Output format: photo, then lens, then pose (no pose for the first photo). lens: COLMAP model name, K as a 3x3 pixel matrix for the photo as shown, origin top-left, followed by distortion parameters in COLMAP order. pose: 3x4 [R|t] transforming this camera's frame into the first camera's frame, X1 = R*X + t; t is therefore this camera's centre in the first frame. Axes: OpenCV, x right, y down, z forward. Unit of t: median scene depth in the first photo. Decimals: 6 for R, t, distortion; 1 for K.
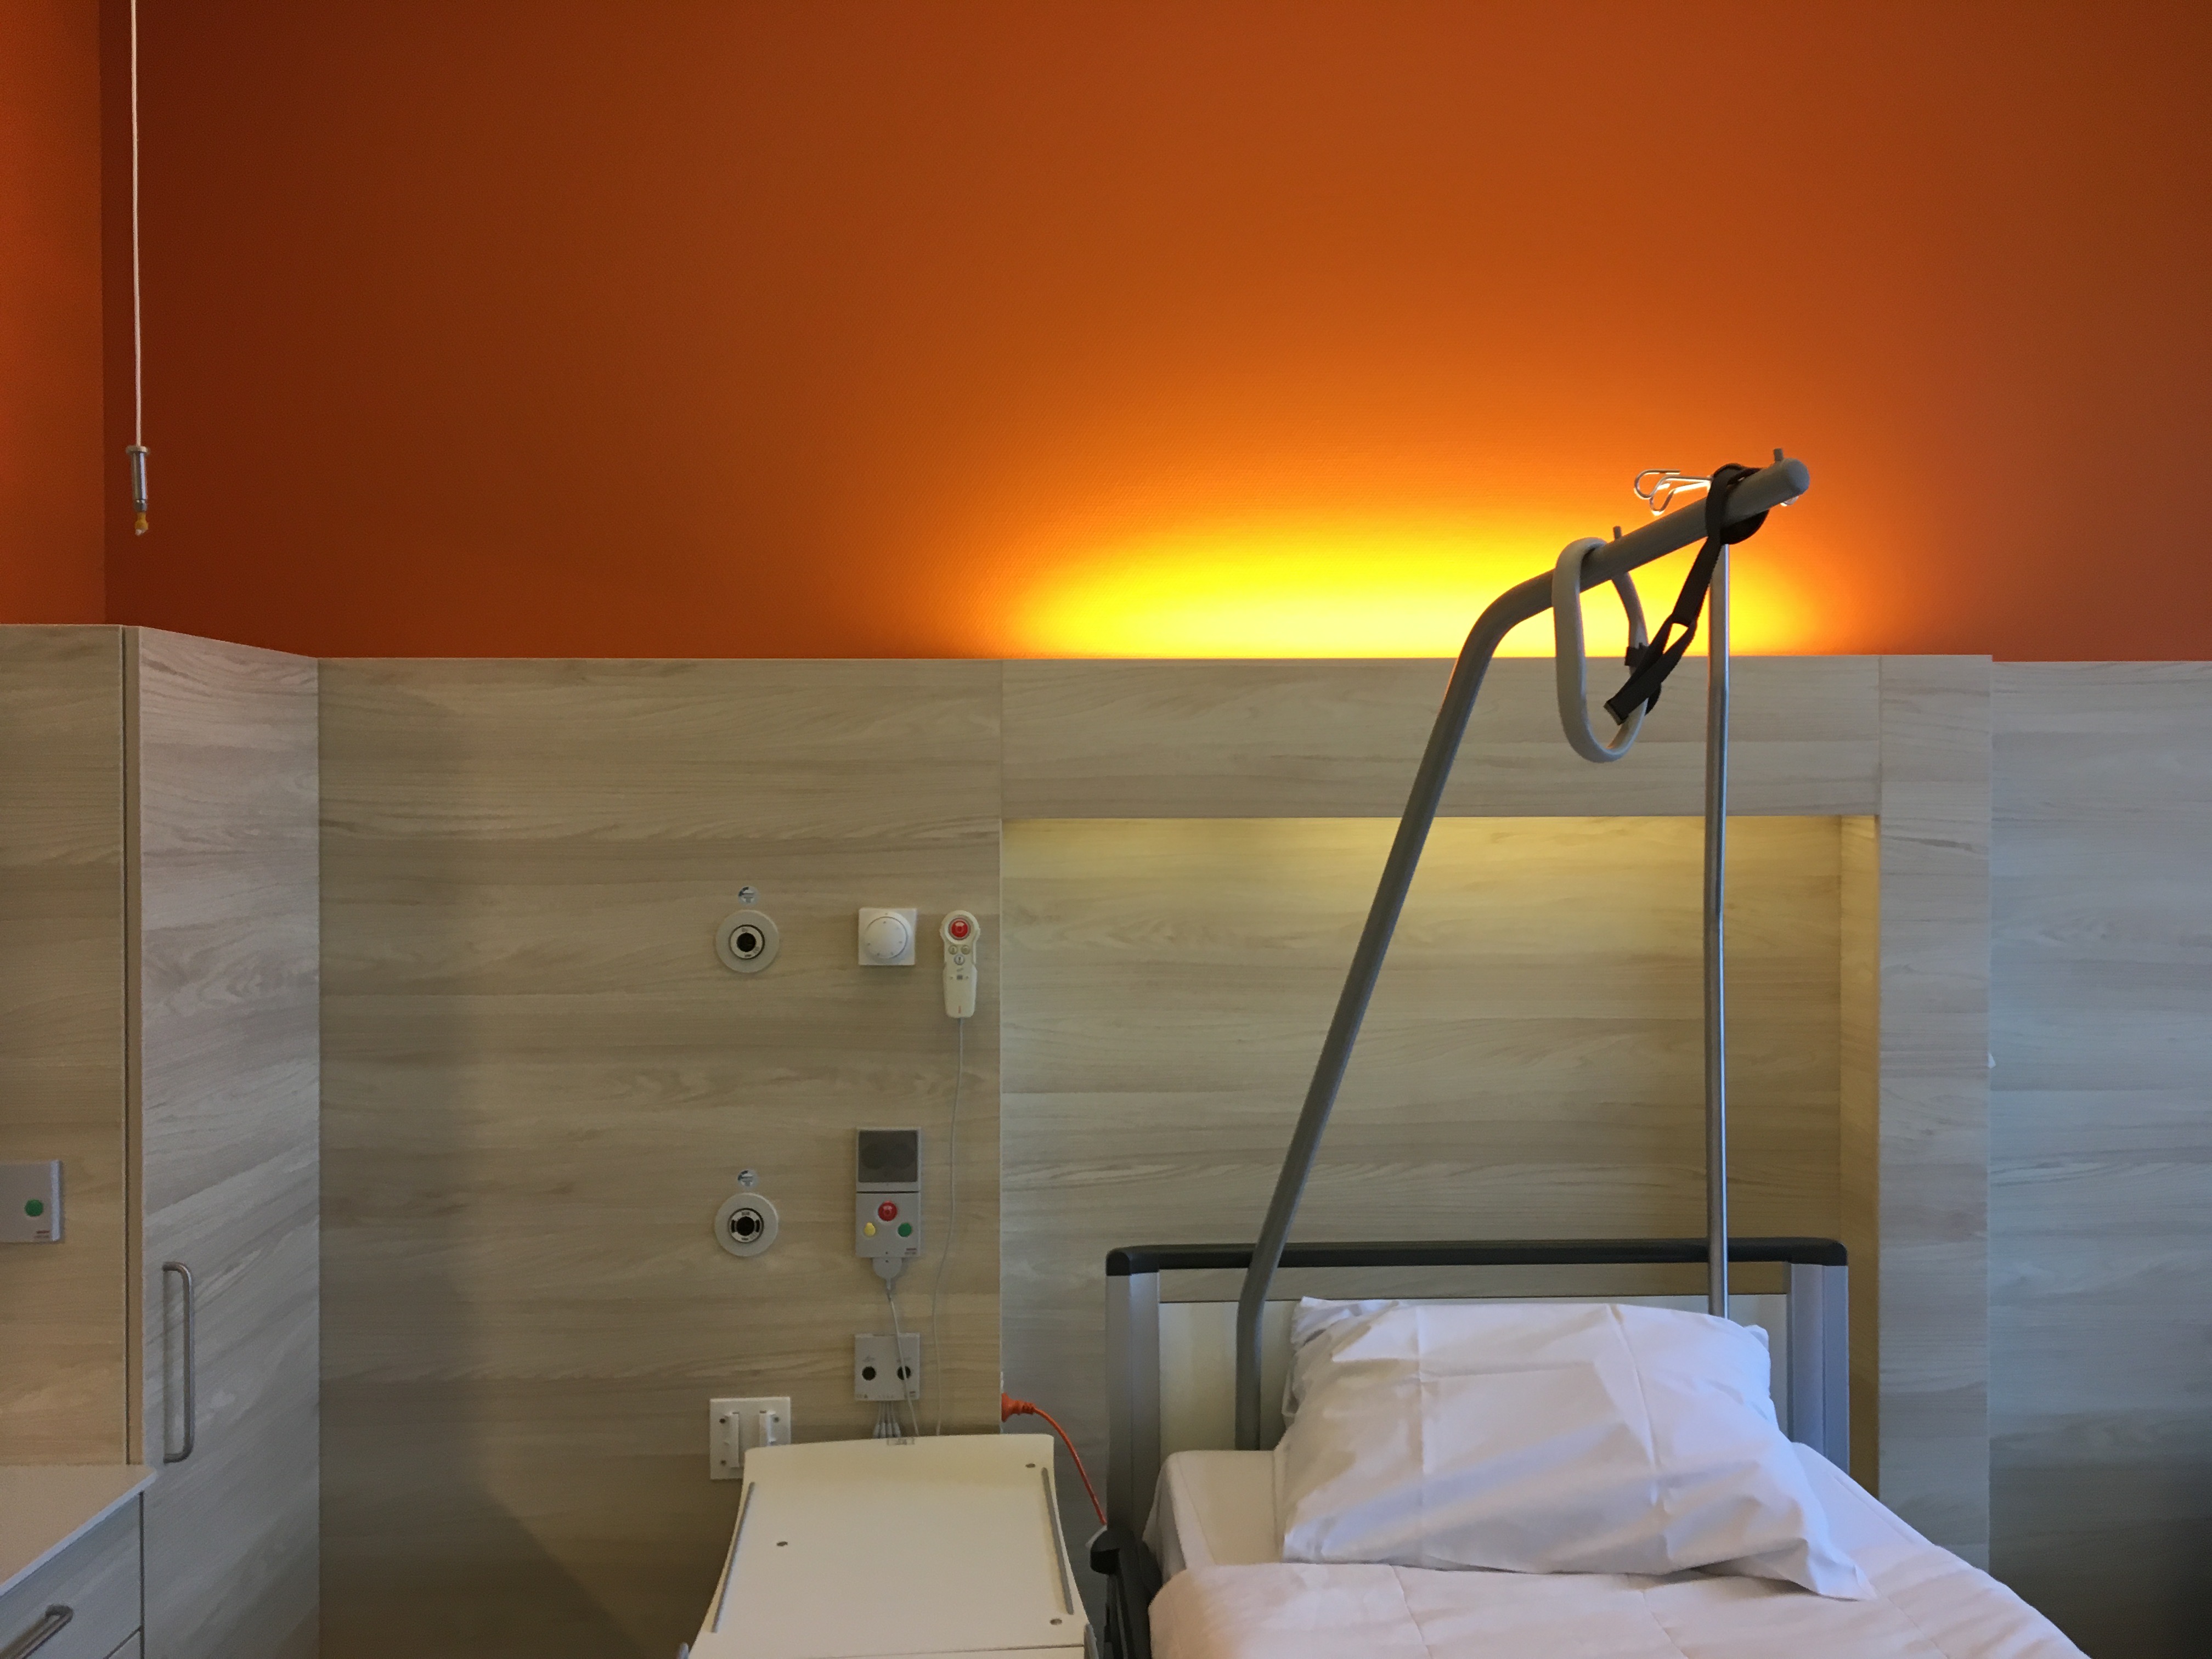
lens RADIAL K [[1869.7, 0, 1106.0], [0, 1869.7, 829.5], [0, 0, 1]] dist [0.100493, -0.136750]
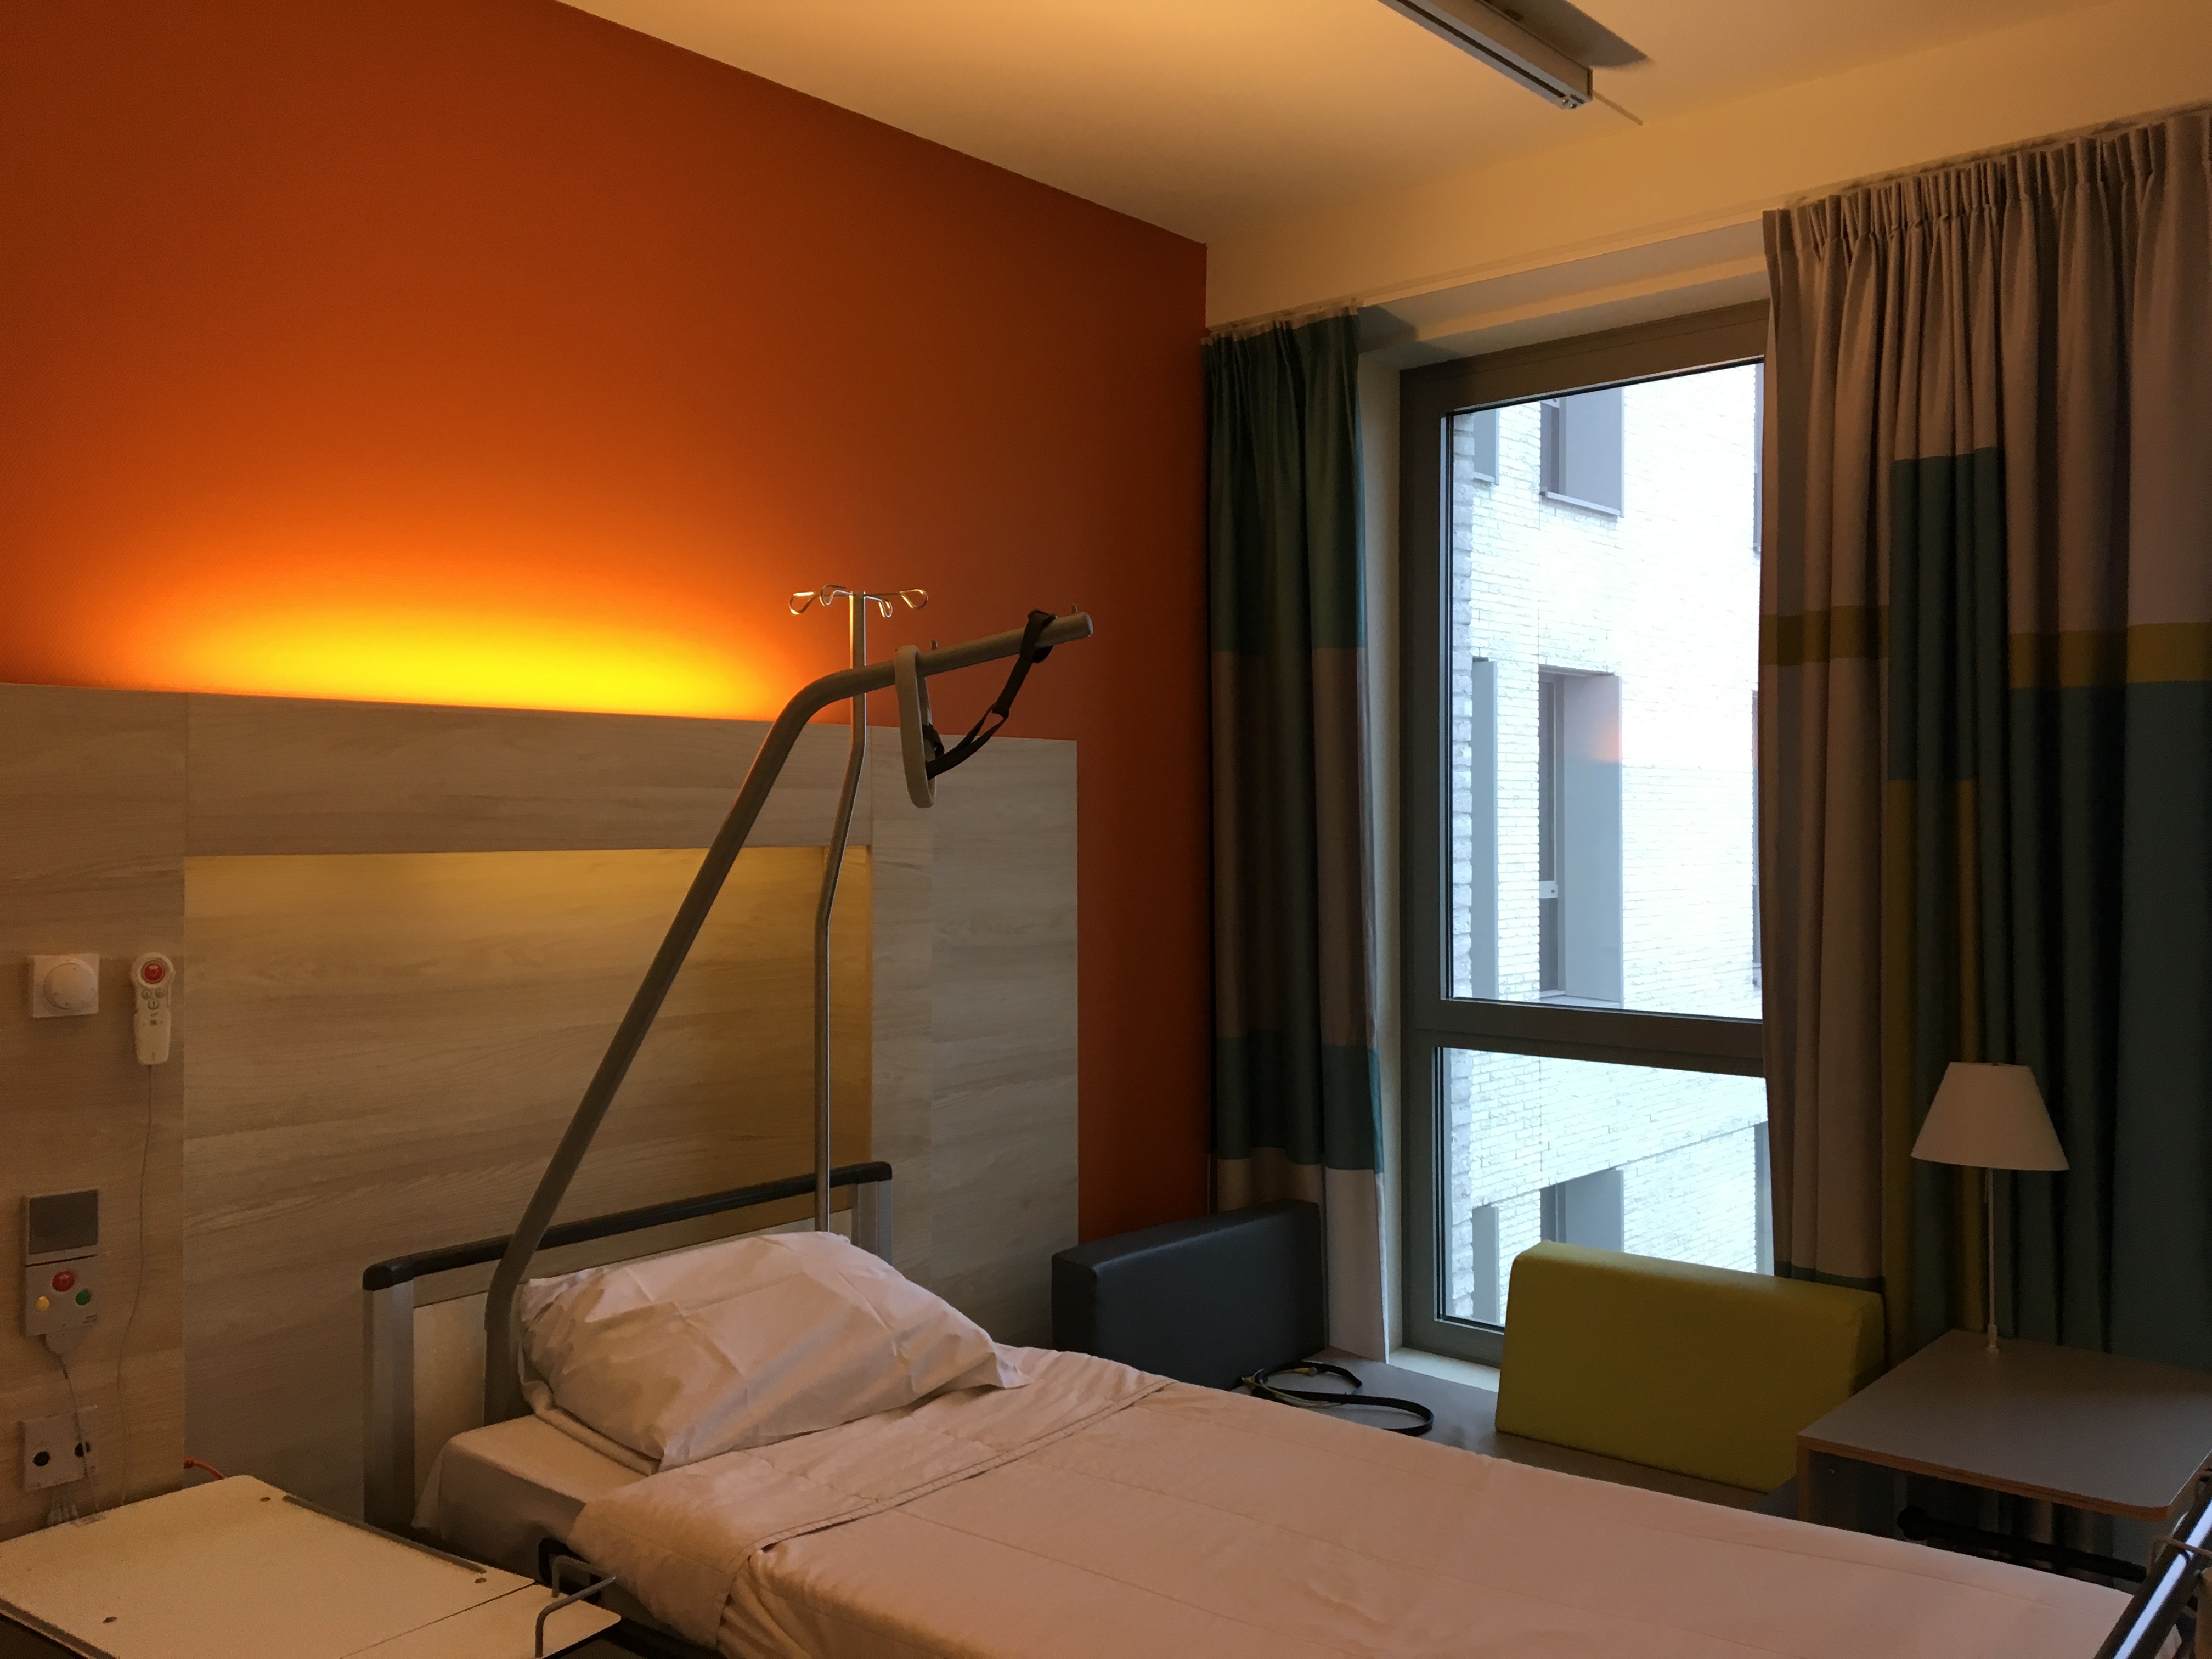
lens RADIAL K [[1870.7, 0, 1106.0], [0, 1870.7, 829.5], [0, 0, 1]] dist [0.203657, -0.268272]
pose [[0.686833, -0.001568, 0.726813, -0.463461], [0.012147, 0.999883, -0.009321, -0.004725], [-0.726714, 0.015230, 0.686772, -0.037239]]
